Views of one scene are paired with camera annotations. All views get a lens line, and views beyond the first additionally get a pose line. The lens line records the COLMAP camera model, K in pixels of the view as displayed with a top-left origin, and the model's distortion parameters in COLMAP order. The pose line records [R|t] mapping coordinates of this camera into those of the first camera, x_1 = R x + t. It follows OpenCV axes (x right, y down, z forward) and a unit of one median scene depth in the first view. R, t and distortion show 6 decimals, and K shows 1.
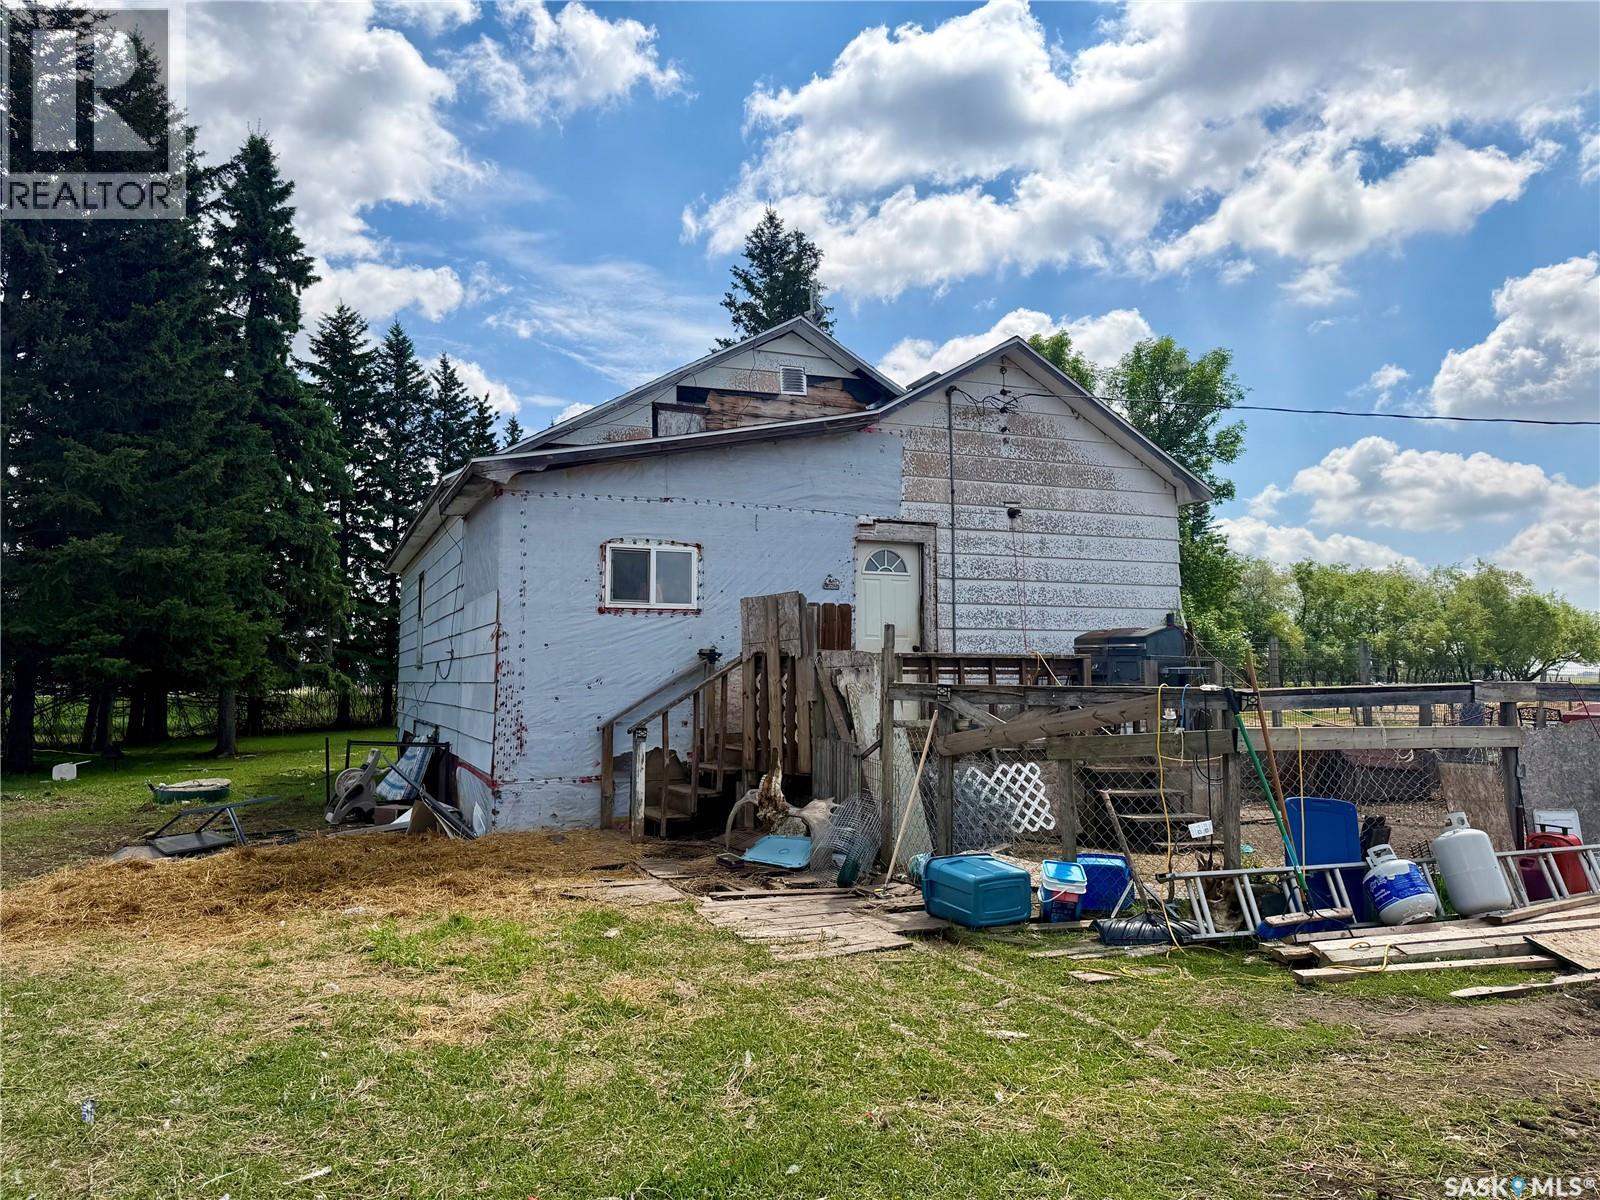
lens RADIAL K [[1117.6, 0, 803.0], [0, 1117.6, 592.1], [0, 0, 1]] dist [0.105962, -0.135854]
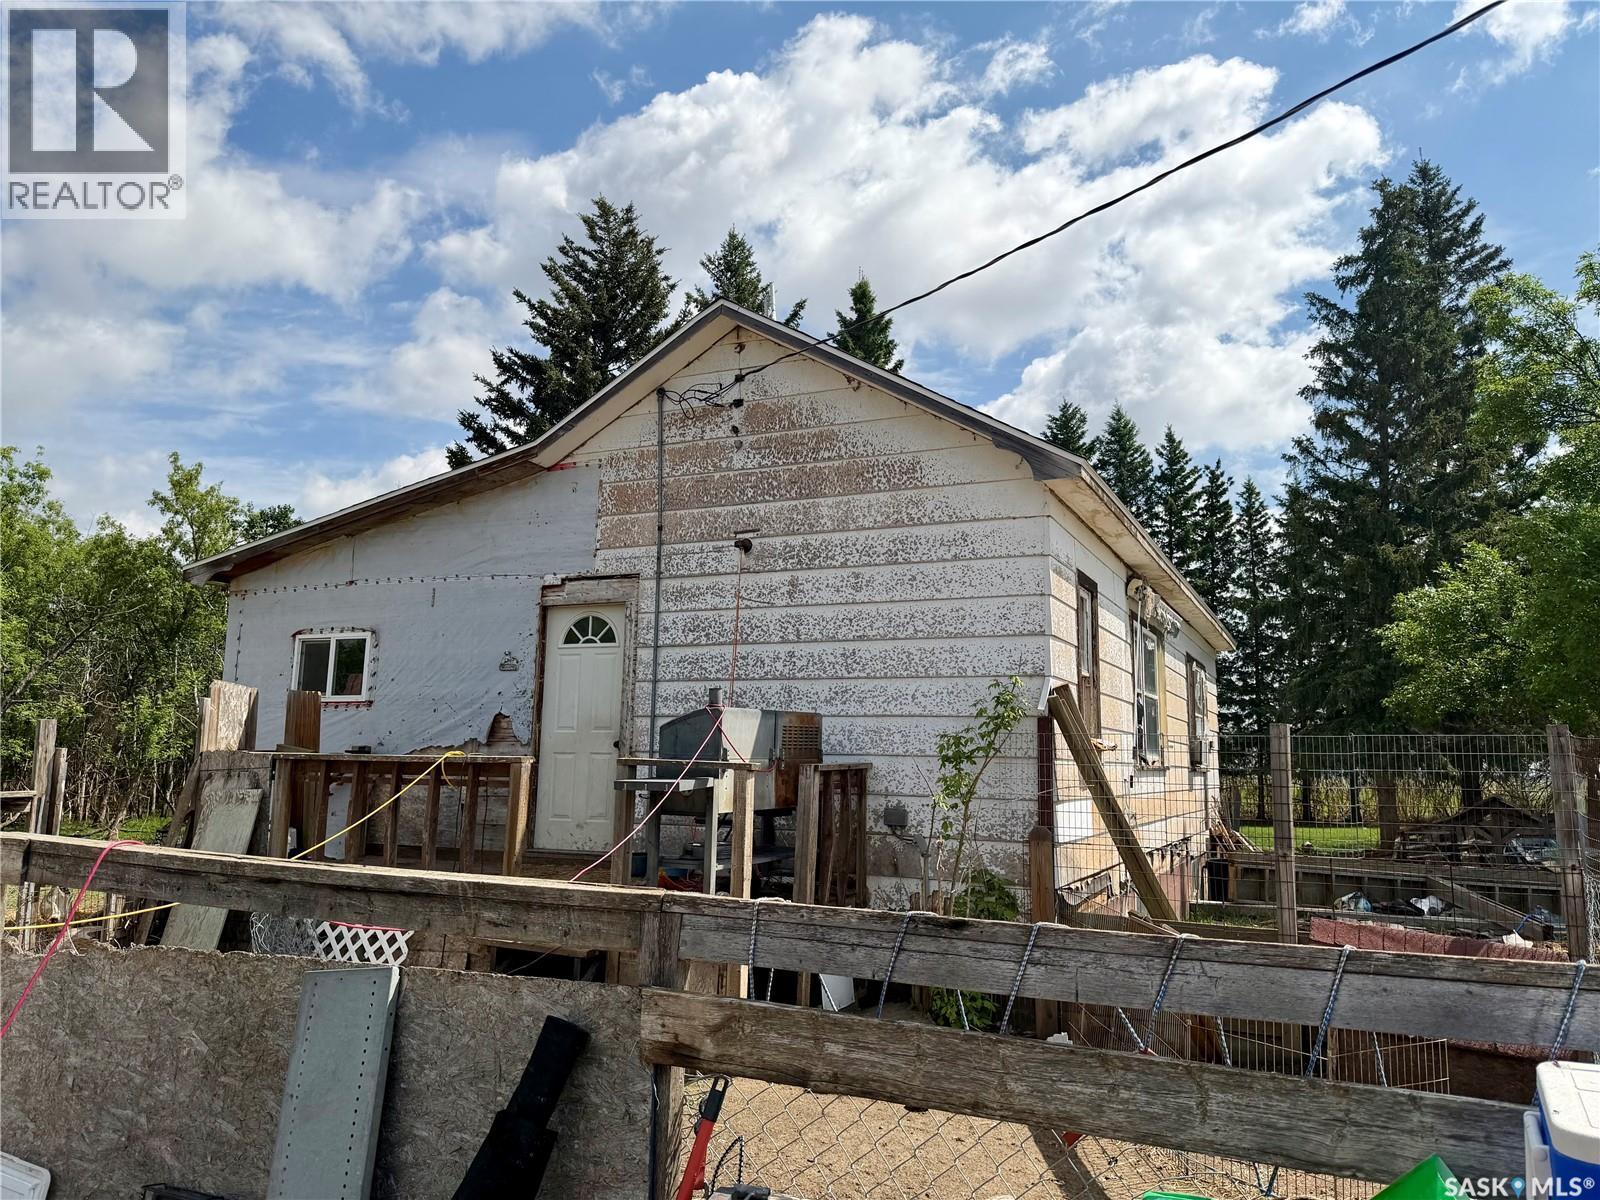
lens RADIAL K [[1117.6, 0, 803.0], [0, 1117.6, 592.1], [0, 0, 1]] dist [0.105962, -0.135854]
pose [[0.669036, -0.094164, -0.737241, 0.722777], [0.037599, 0.994960, -0.092960, 0.023219], [0.742279, 0.034474, 0.669204, 0.572366]]
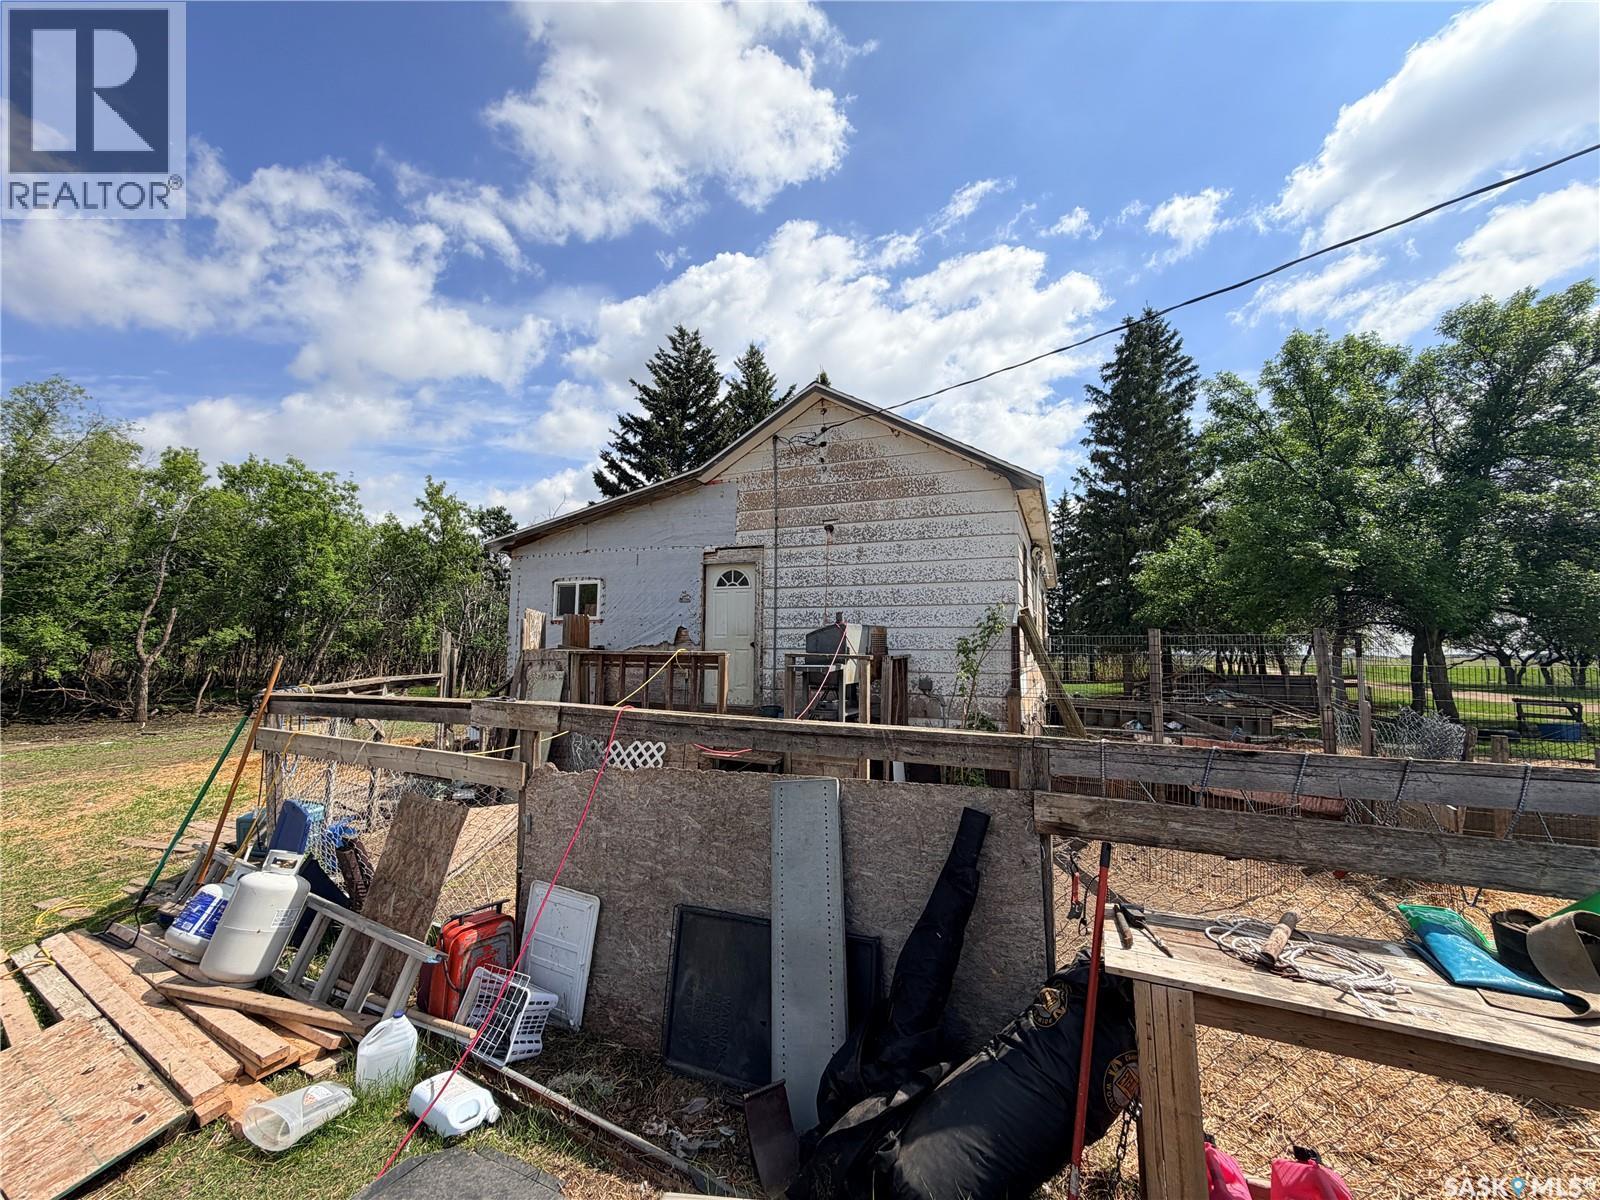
lens RADIAL K [[639.9, 0, 791.6], [0, 639.9, 597.2], [0, 0, 1]] dist [0.000327, 0.004335]
pose [[0.694649, -0.050129, -0.717600, 0.644456], [0.044735, 0.998648, -0.026458, 0.017372], [0.717957, -0.013723, 0.695952, 0.507109]]
